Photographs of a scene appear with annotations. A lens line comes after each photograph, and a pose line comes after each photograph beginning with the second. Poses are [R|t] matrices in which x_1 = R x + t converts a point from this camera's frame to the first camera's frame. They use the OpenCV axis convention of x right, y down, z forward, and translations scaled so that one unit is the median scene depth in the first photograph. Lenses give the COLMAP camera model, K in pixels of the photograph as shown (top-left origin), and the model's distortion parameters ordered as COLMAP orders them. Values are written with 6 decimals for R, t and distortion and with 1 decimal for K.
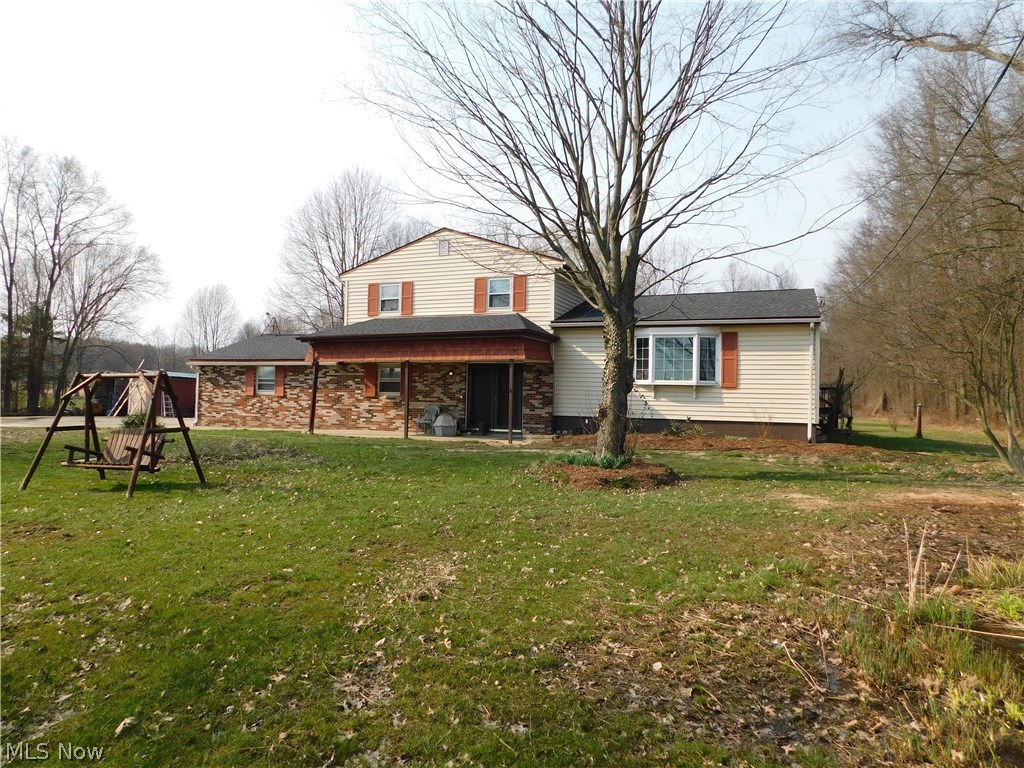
lens RADIAL K [[668.6, 0, 511.6], [0, 668.6, 388.7], [0, 0, 1]] dist [-0.003236, 0.000047]
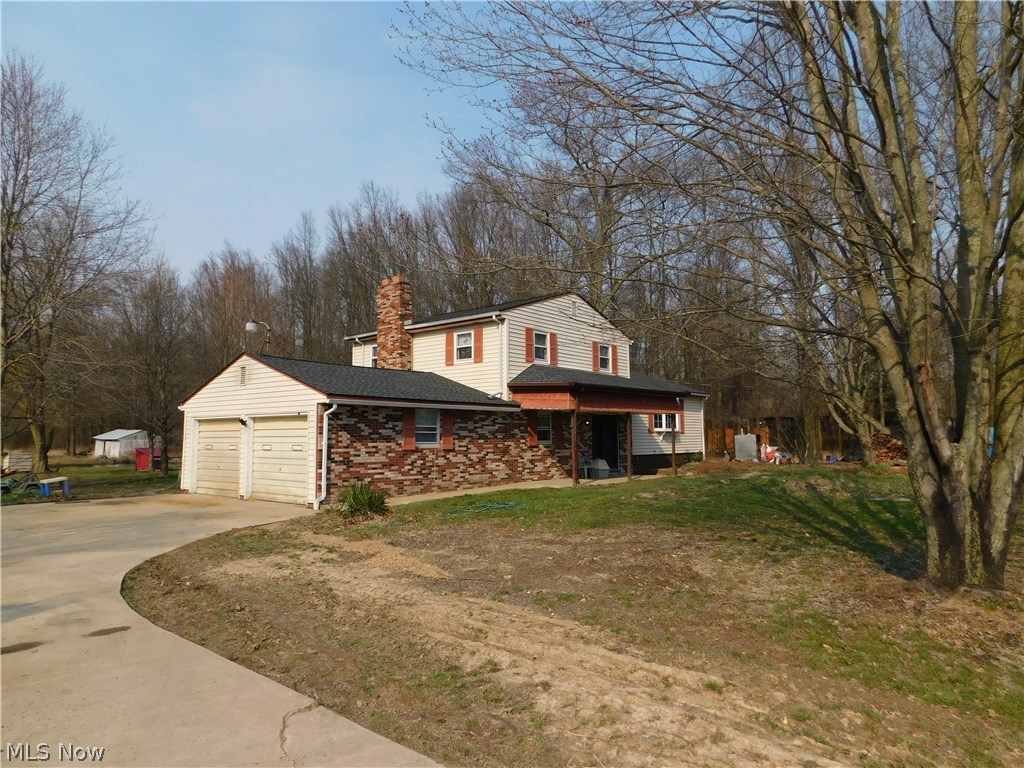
lens RADIAL K [[668.6, 0, 511.7], [0, 668.6, 377.9], [0, 0, 1]] dist [-0.003236, 0.000047]
pose [[0.276065, 0.053374, 0.959656, -1.122676], [-0.028073, 0.998479, -0.047457, -0.038368], [-0.960729, -0.013839, 0.277143, 0.749978]]
